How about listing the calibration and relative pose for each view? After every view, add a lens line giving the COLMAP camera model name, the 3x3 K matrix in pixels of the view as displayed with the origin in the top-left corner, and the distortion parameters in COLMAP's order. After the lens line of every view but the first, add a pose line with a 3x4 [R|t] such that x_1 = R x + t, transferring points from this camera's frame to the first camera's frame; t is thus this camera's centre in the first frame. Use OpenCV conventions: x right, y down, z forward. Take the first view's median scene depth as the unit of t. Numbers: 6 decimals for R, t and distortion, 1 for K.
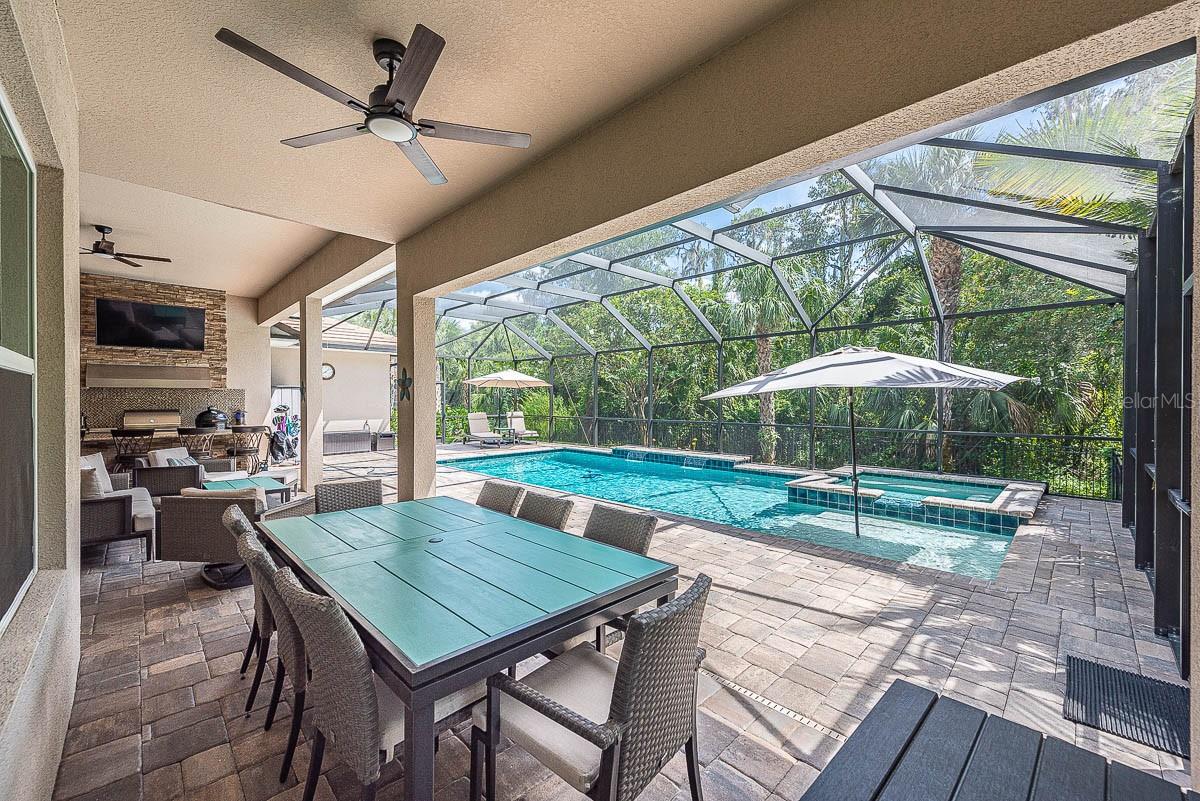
lens RADIAL K [[485.2, 0, 601.8], [0, 485.2, 399.4], [0, 0, 1]] dist [0.011121, -0.000276]
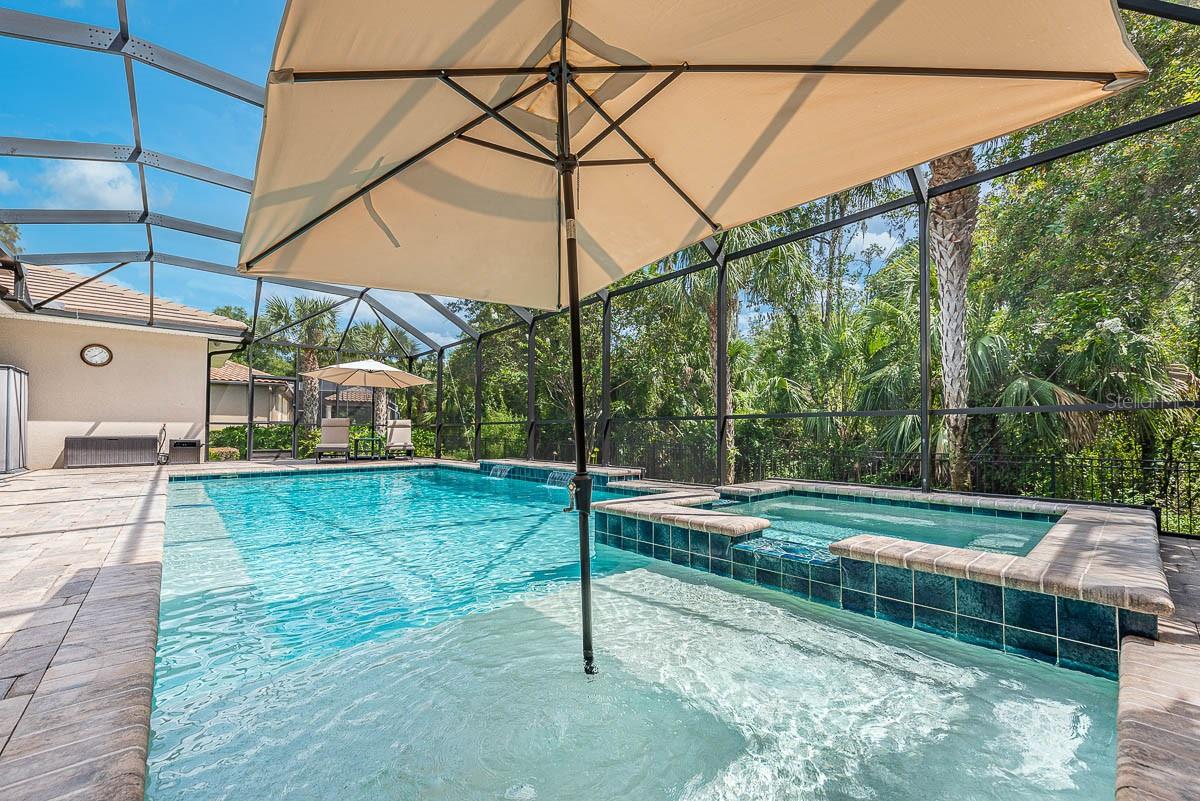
lens RADIAL K [[485.2, 0, 608.3], [0, 485.2, 416.6], [0, 0, 1]] dist [0.011121, -0.000276]
pose [[0.999067, 0.002632, -0.043102, 0.390038], [-0.004138, 0.999383, -0.034874, 0.095214], [0.042984, 0.035020, 0.998462, 0.481012]]
